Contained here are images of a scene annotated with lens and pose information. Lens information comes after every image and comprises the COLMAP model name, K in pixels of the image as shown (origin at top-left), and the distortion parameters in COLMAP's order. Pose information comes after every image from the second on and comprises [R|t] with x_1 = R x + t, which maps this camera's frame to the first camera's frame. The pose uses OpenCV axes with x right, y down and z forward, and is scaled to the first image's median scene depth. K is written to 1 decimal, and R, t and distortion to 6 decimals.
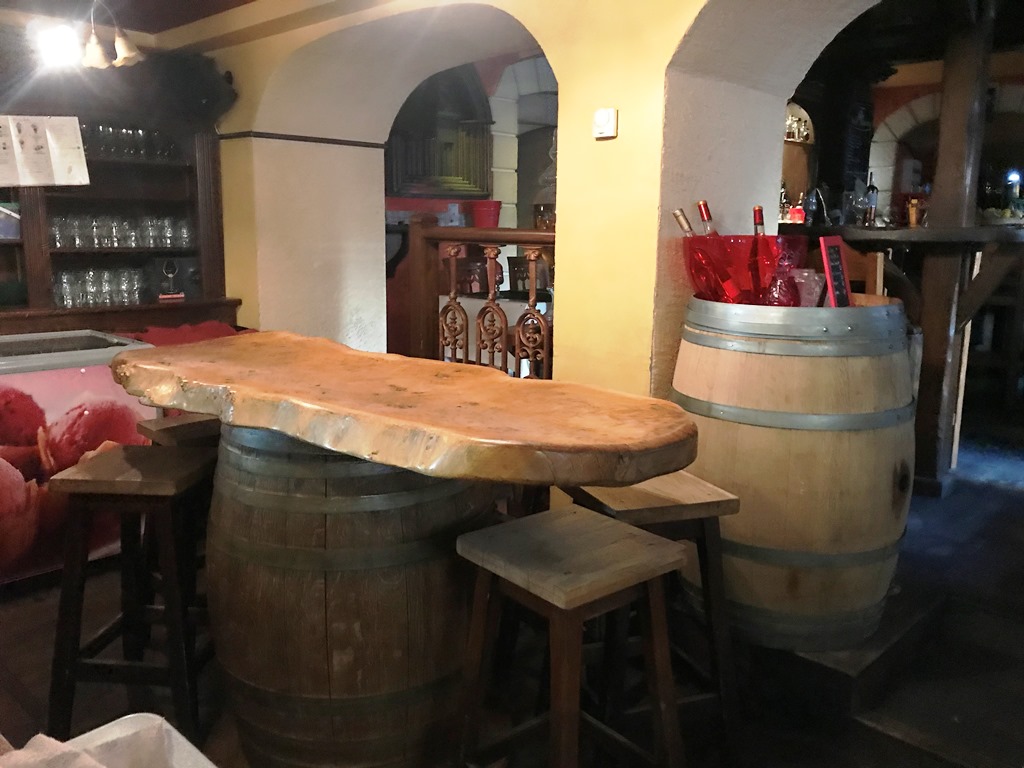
lens RADIAL K [[861.9, 0, 512.0], [0, 861.9, 384.0], [0, 0, 1]] dist [0.005670, 0.003369]
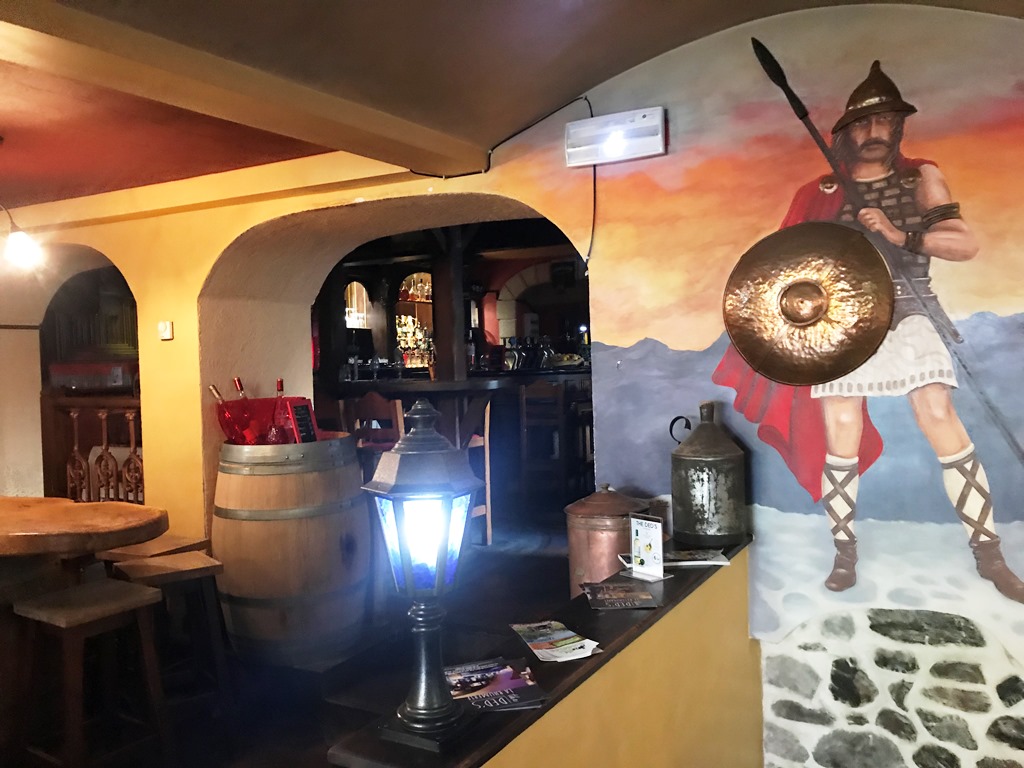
lens RADIAL K [[829.5, 0, 512.0], [0, 829.5, 384.0], [0, 0, 1]] dist [-0.000392, -0.008060]
pose [[0.952223, -0.044916, 0.302084, 0.249469], [0.090633, 0.986127, -0.139067, 0.048861], [-0.291647, 0.159801, 0.943083, -0.543730]]
